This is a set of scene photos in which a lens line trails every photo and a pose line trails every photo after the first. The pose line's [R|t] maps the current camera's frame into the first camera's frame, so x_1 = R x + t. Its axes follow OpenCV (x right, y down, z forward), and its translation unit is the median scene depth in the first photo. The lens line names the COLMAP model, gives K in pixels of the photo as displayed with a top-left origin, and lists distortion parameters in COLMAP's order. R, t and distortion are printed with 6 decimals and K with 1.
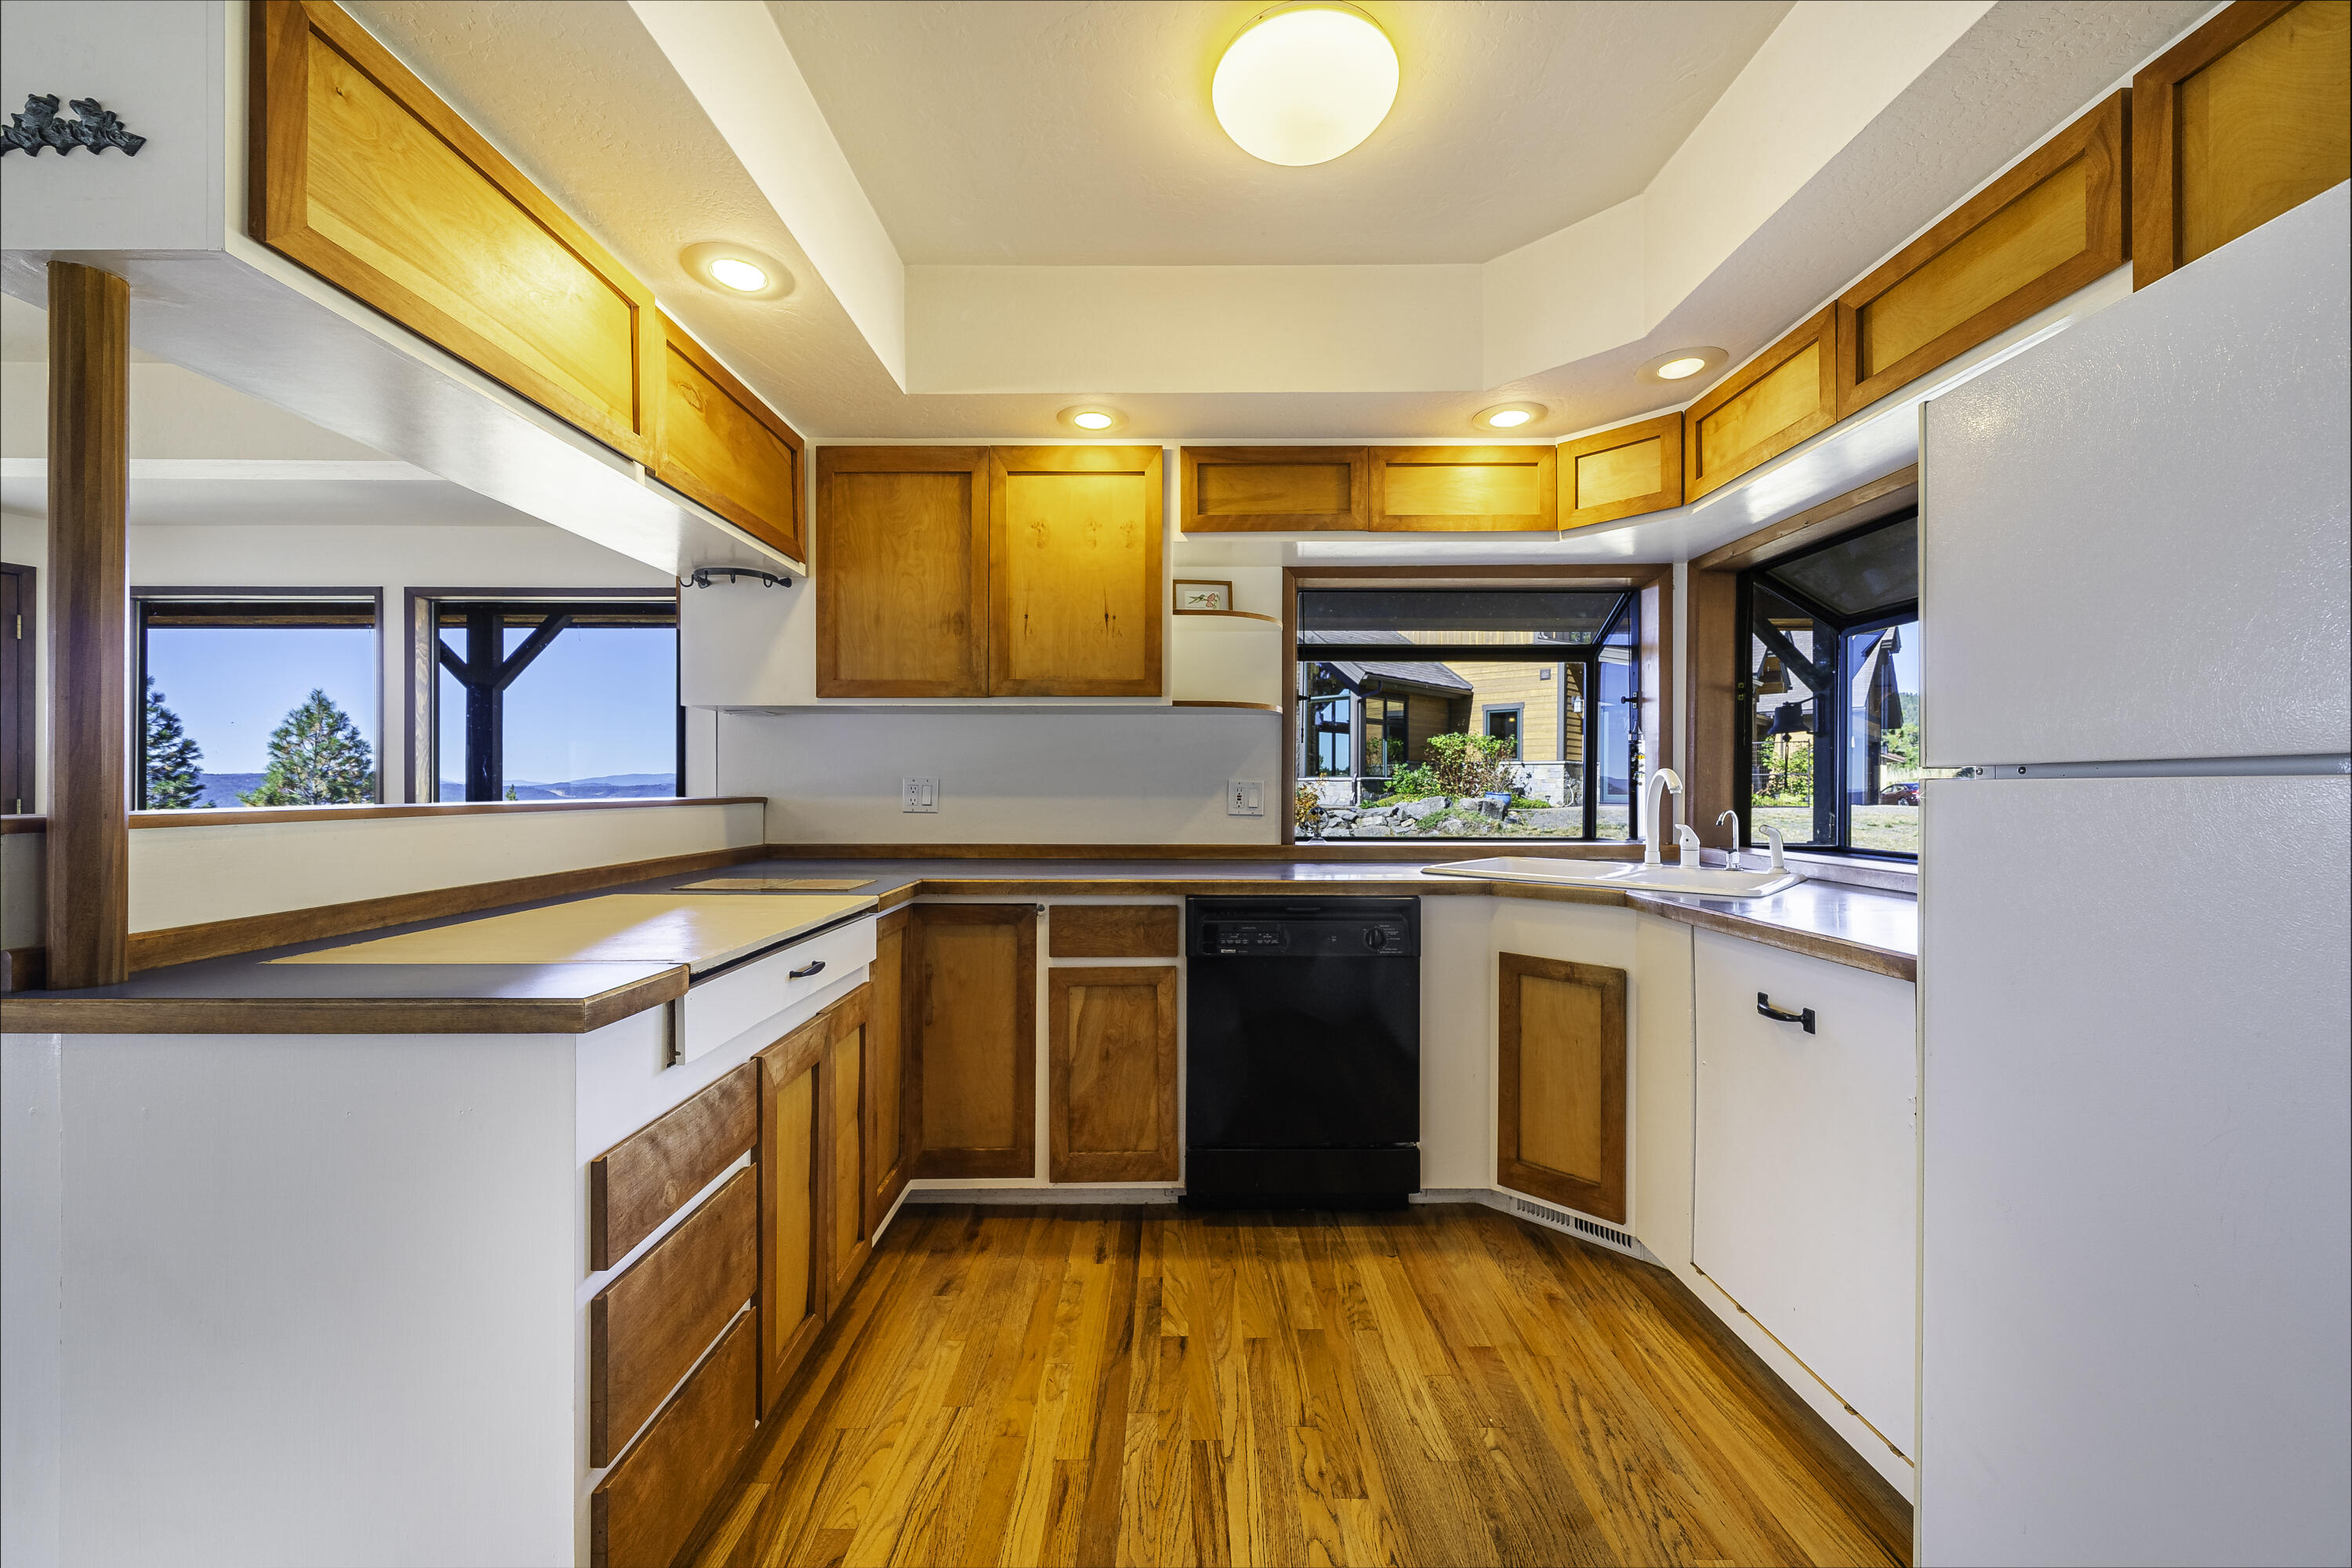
lens RADIAL K [[939.9, 0, 1200.0], [0, 939.9, 788.9], [0, 0, 1]] dist [-0.004223, 0.000047]
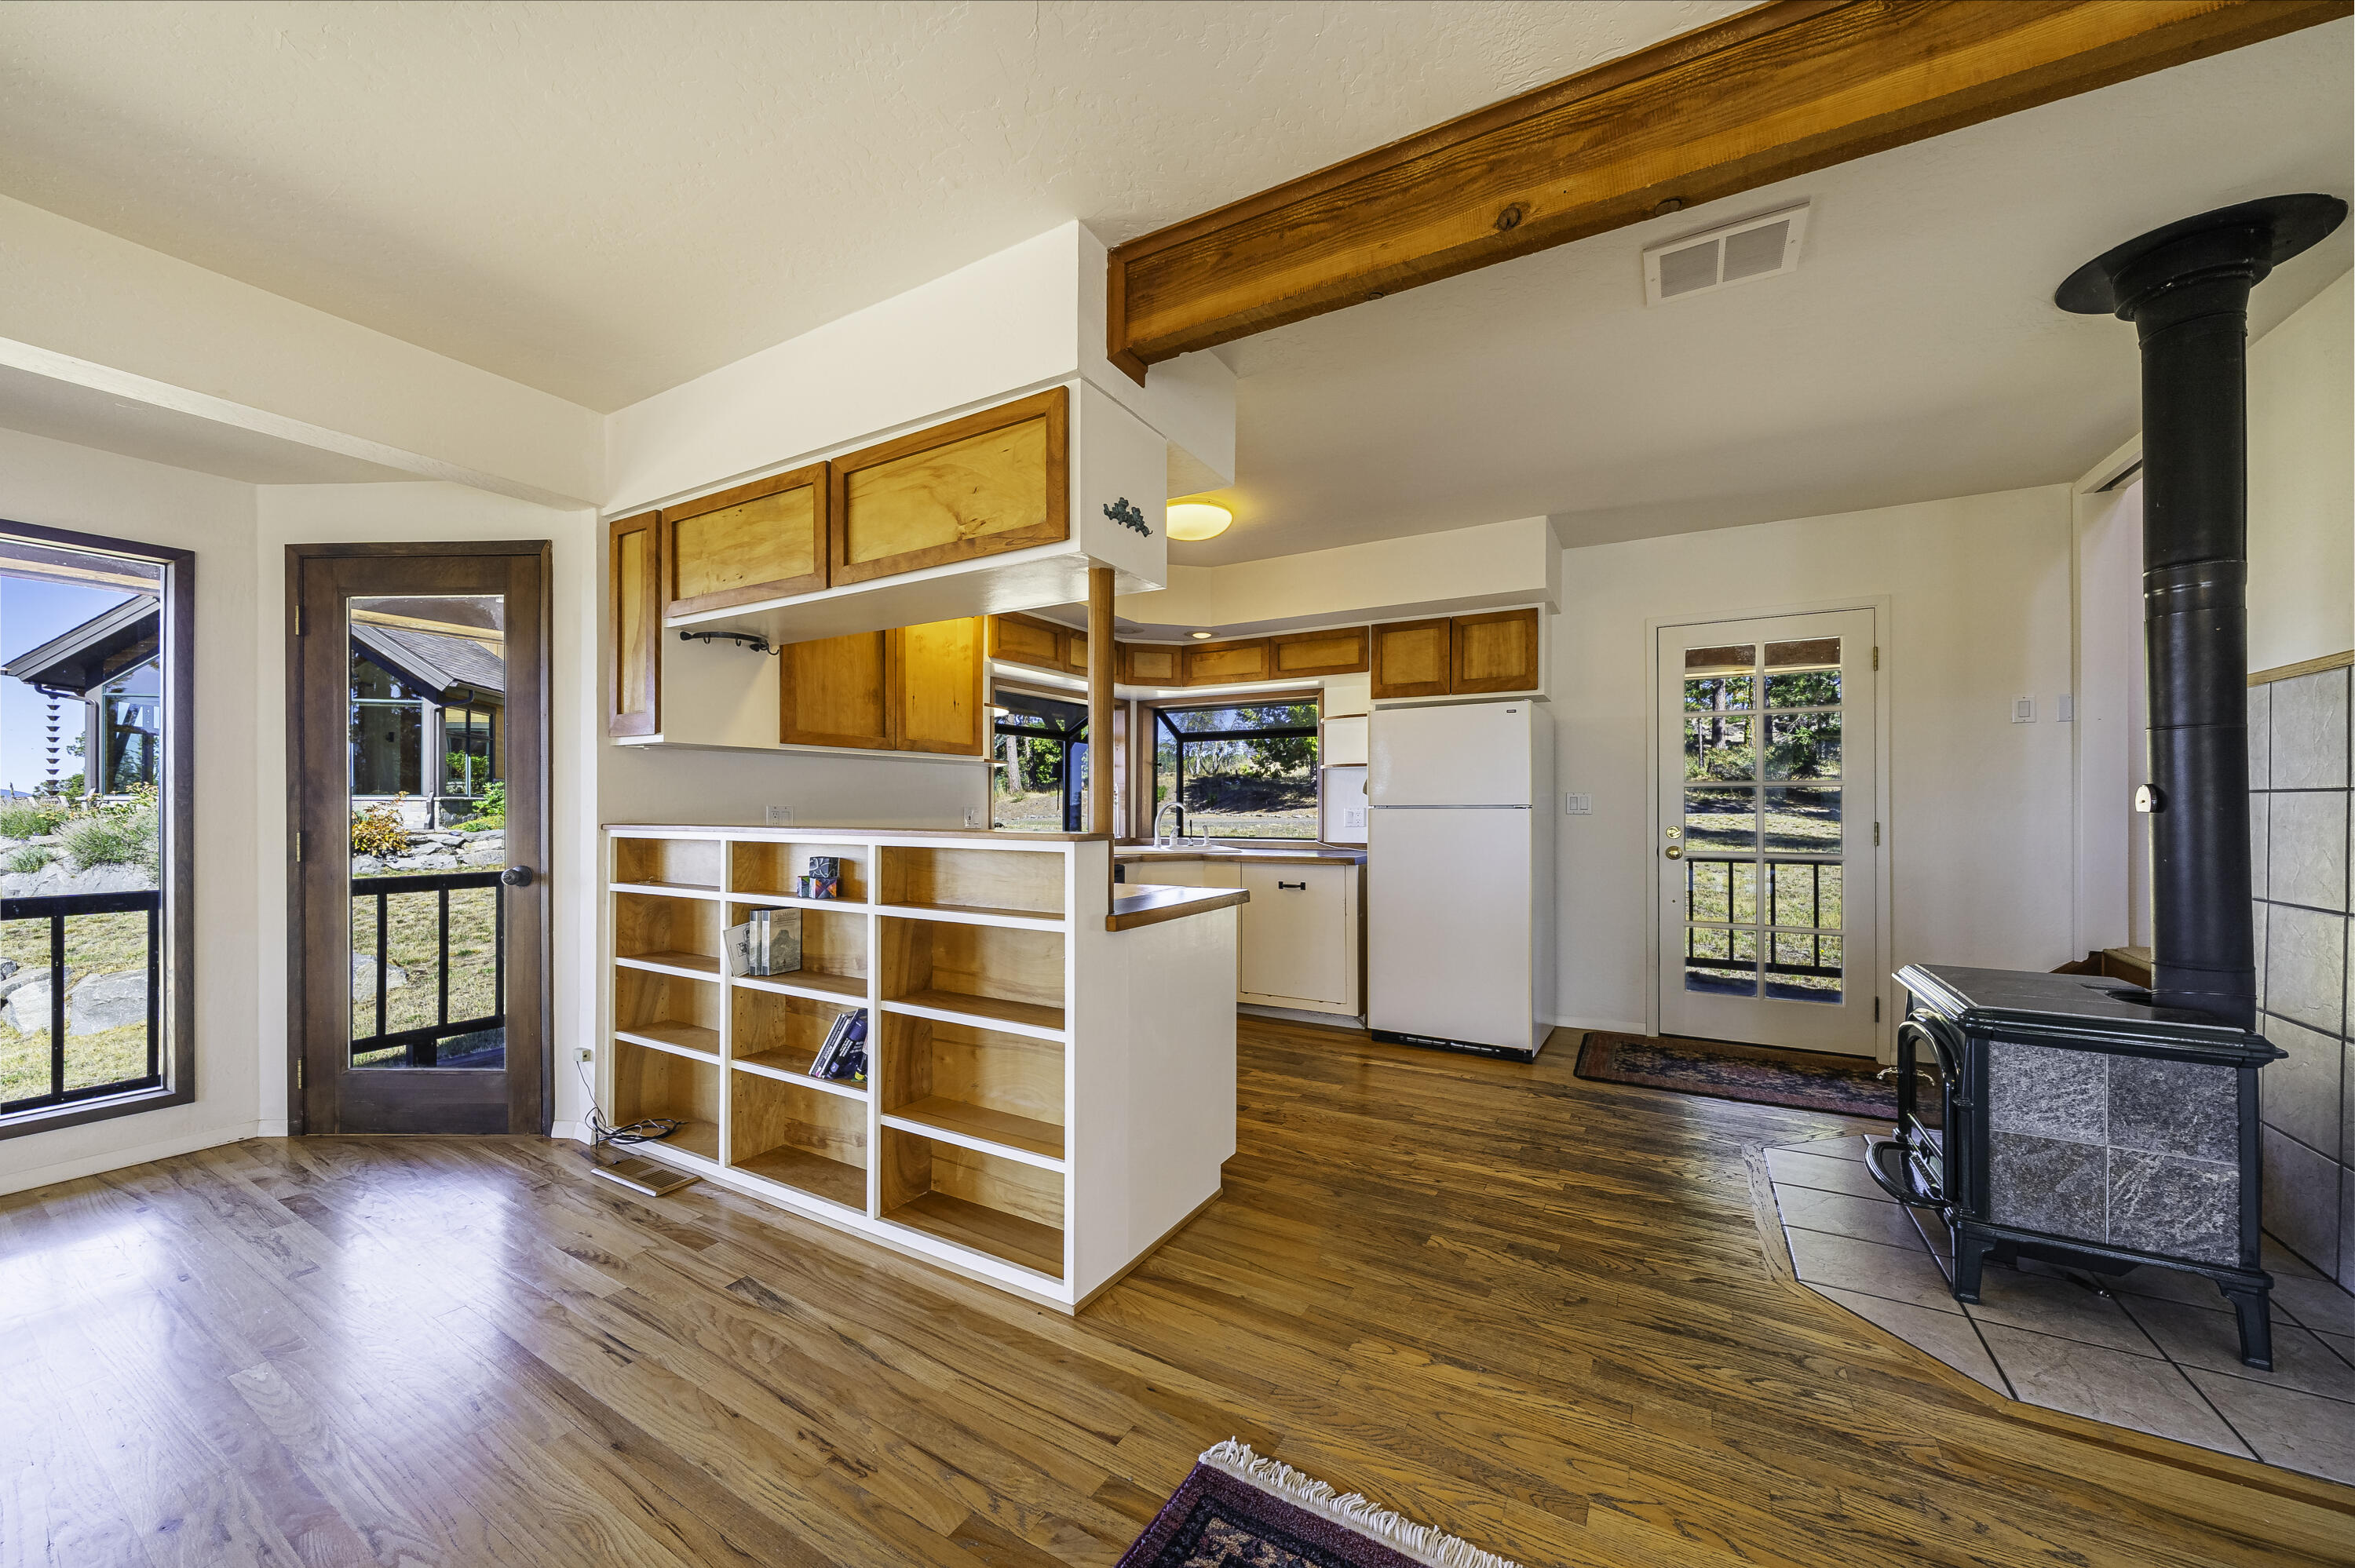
lens RADIAL K [[818.7, 0, 1200.8], [0, 818.7, 805.3], [0, 0, 1]] dist [-0.001089, 0.000026]
pose [[0.506364, -0.002590, 0.862316, -1.070382], [0.004420, 0.999990, 0.000408, -0.012186], [-0.862308, 0.003605, 0.506371, -0.043527]]
